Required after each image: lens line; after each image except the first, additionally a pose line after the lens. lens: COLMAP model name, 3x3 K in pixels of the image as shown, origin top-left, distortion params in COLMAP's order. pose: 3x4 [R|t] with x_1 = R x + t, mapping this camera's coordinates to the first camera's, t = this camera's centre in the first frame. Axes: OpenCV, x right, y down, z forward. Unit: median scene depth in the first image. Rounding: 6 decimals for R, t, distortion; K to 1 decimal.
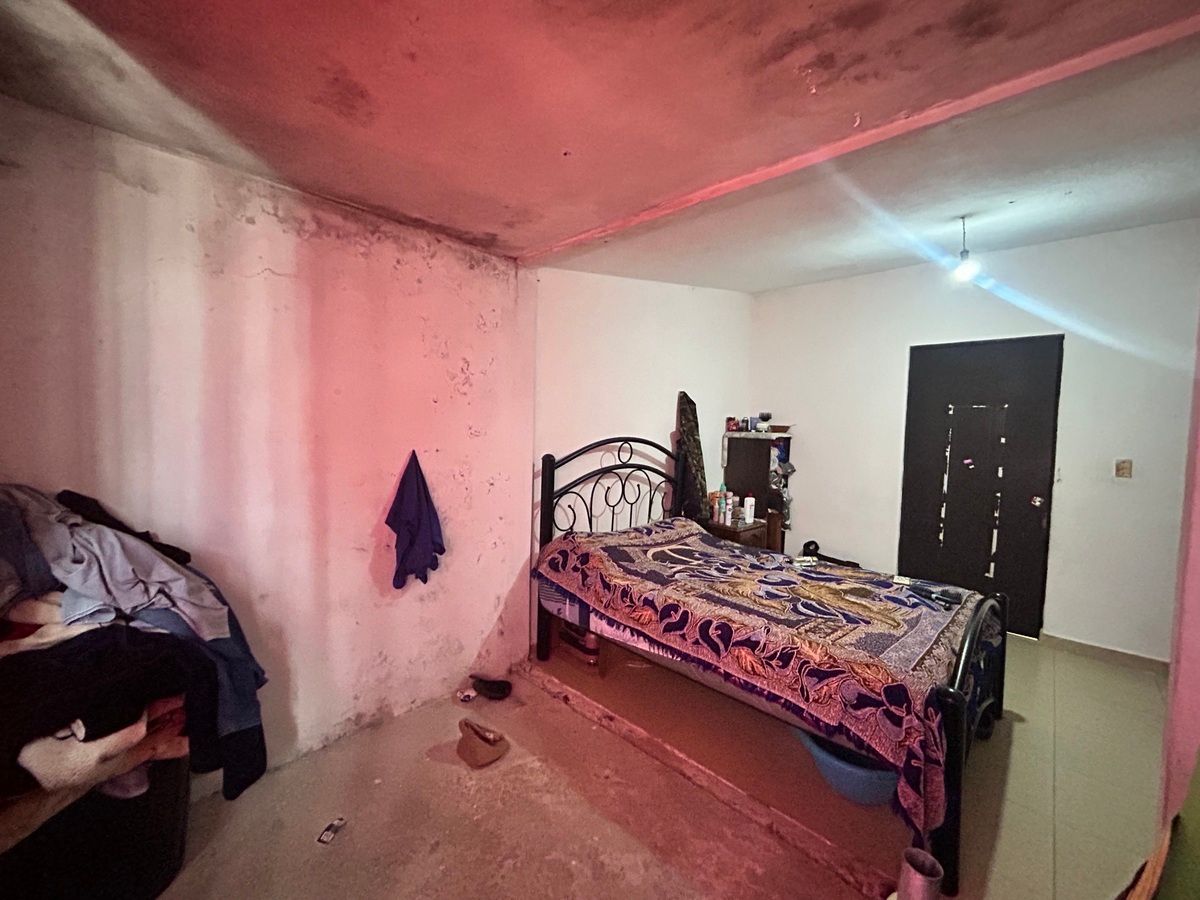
lens RADIAL K [[486.4, 0, 601.5], [0, 486.4, 448.0], [0, 0, 1]] dist [-0.000805, 0.000686]
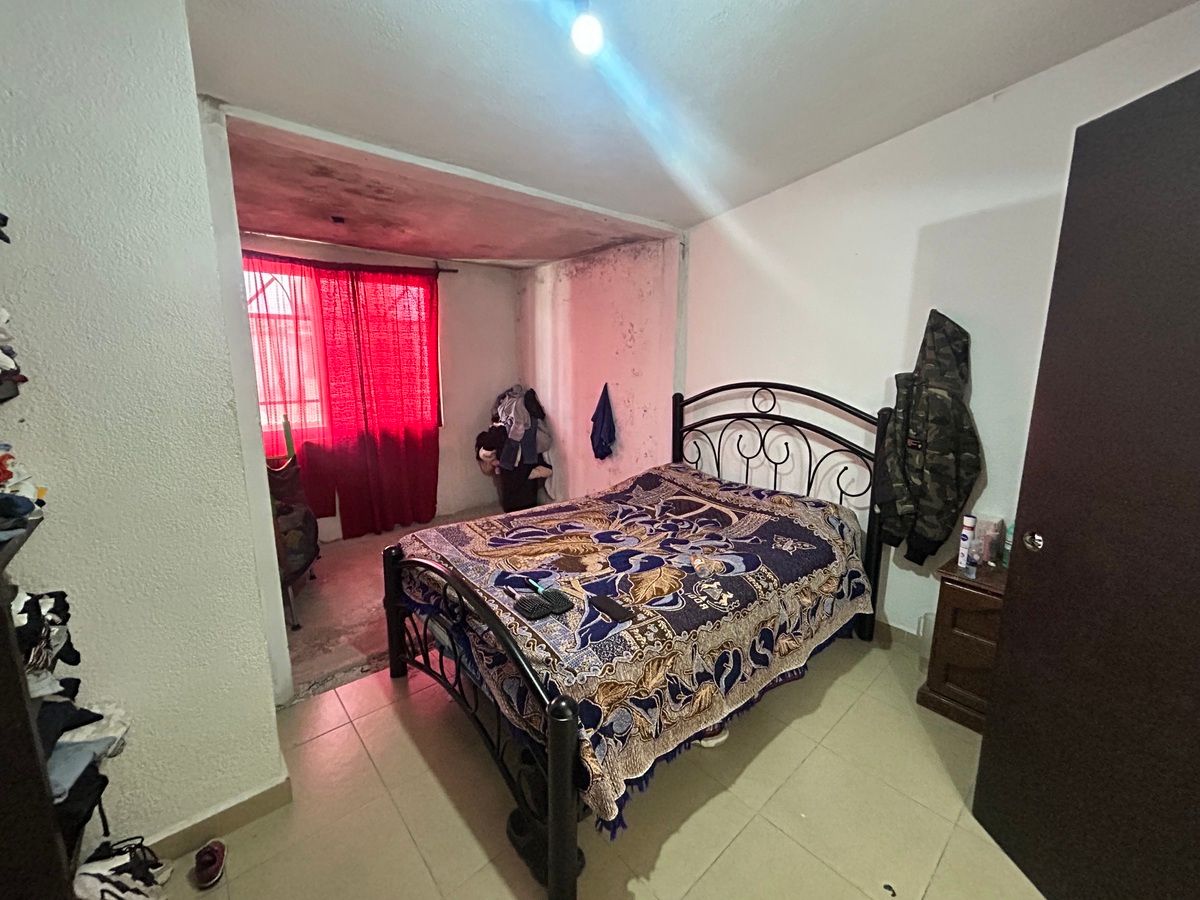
lens RADIAL K [[486.4, 0, 601.4], [0, 486.4, 446.2], [0, 0, 1]] dist [-0.000805, 0.000686]
pose [[-0.088188, 0.148394, -0.984988, 1.280882], [-0.059560, 0.986286, 0.153922, -0.035847], [0.994322, 0.072240, -0.078140, 1.071912]]
